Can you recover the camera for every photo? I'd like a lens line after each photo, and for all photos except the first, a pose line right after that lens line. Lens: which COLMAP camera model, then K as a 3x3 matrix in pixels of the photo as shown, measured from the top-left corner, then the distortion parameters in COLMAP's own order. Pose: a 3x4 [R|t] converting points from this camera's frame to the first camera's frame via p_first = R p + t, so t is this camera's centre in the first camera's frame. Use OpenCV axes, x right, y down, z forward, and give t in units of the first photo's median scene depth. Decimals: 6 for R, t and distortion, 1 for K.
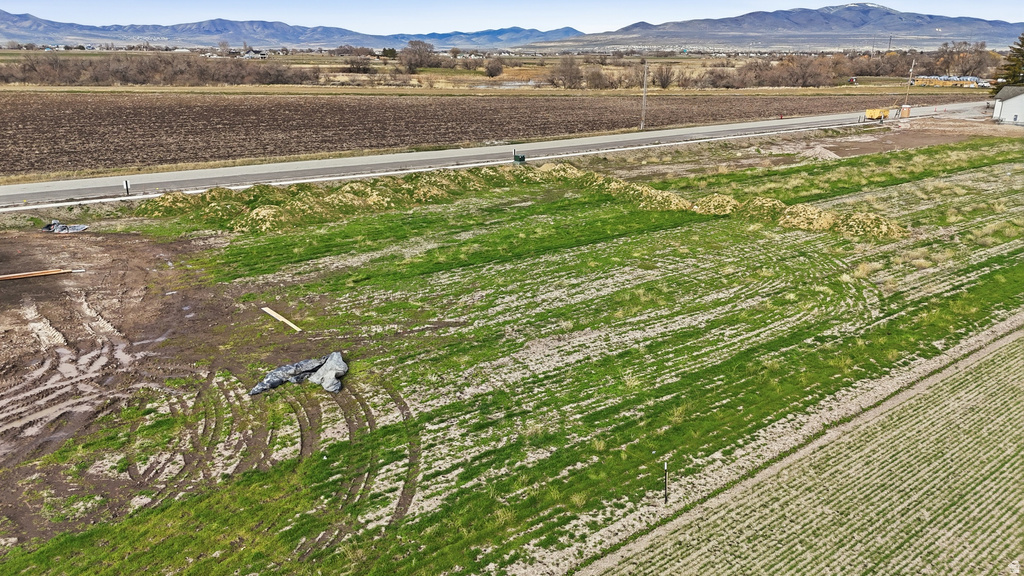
lens RADIAL K [[750.8, 0, 511.2], [0, 750.8, 288.5], [0, 0, 1]] dist [0.079421, -0.065392]
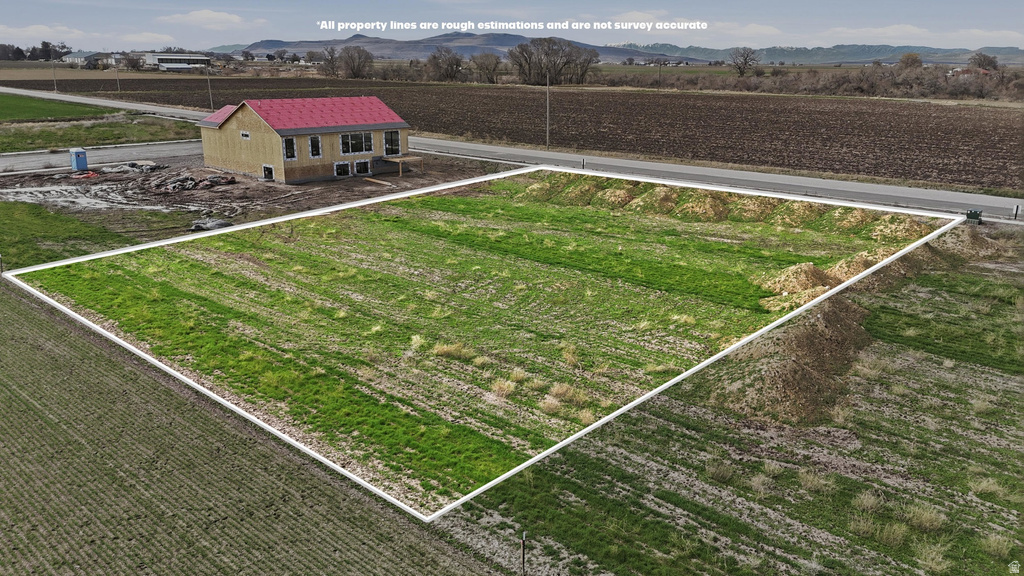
lens RADIAL K [[750.8, 0, 516.9], [0, 750.8, 287.0], [0, 0, 1]] dist [0.079421, -0.065392]
pose [[0.181239, 0.276920, -0.943646, 1.379621], [-0.303908, 0.928342, 0.214060, -0.308674], [0.935303, 0.247985, 0.252410, 1.038189]]
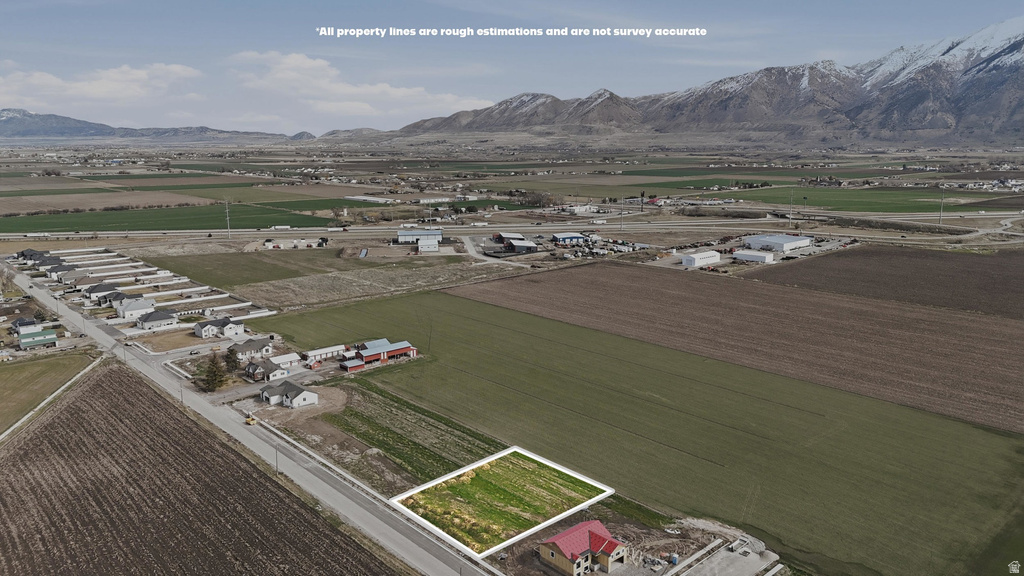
lens RADIAL K [[750.8, 0, 517.1], [0, 750.8, 285.5], [0, 0, 1]] dist [0.079421, -0.065392]
pose [[-0.069236, -0.198581, 0.977636, -5.705268], [0.300205, 0.930415, 0.210250, -2.985968], [-0.951359, 0.308048, -0.004804, 0.812632]]
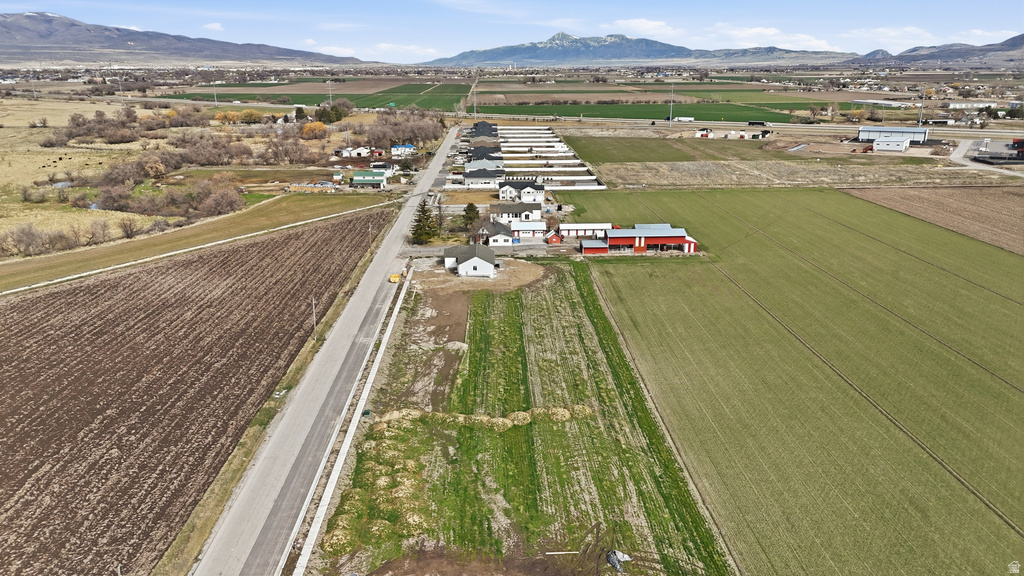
lens RADIAL K [[750.8, 0, 512.5], [0, 750.8, 290.8], [0, 0, 1]] dist [0.079421, -0.065392]
pose [[0.592841, -0.241189, 0.768354, -2.274854], [0.246203, 0.962698, 0.112232, -1.218693], [-0.766762, 0.122635, 0.630108, -0.707489]]
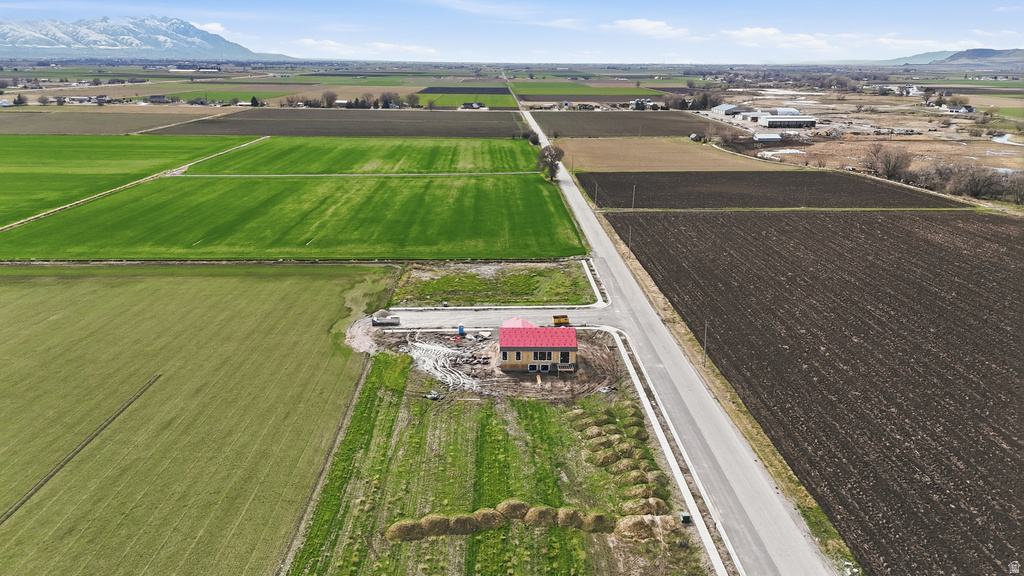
lens RADIAL K [[750.8, 0, 513.0], [0, 750.8, 284.5], [0, 0, 1]] dist [0.079421, -0.065392]
pose [[-0.601369, 0.213854, -0.769819, 2.452853], [-0.251294, 0.863988, 0.436320, -2.250658], [0.758423, 0.455841, -0.465836, 2.720709]]
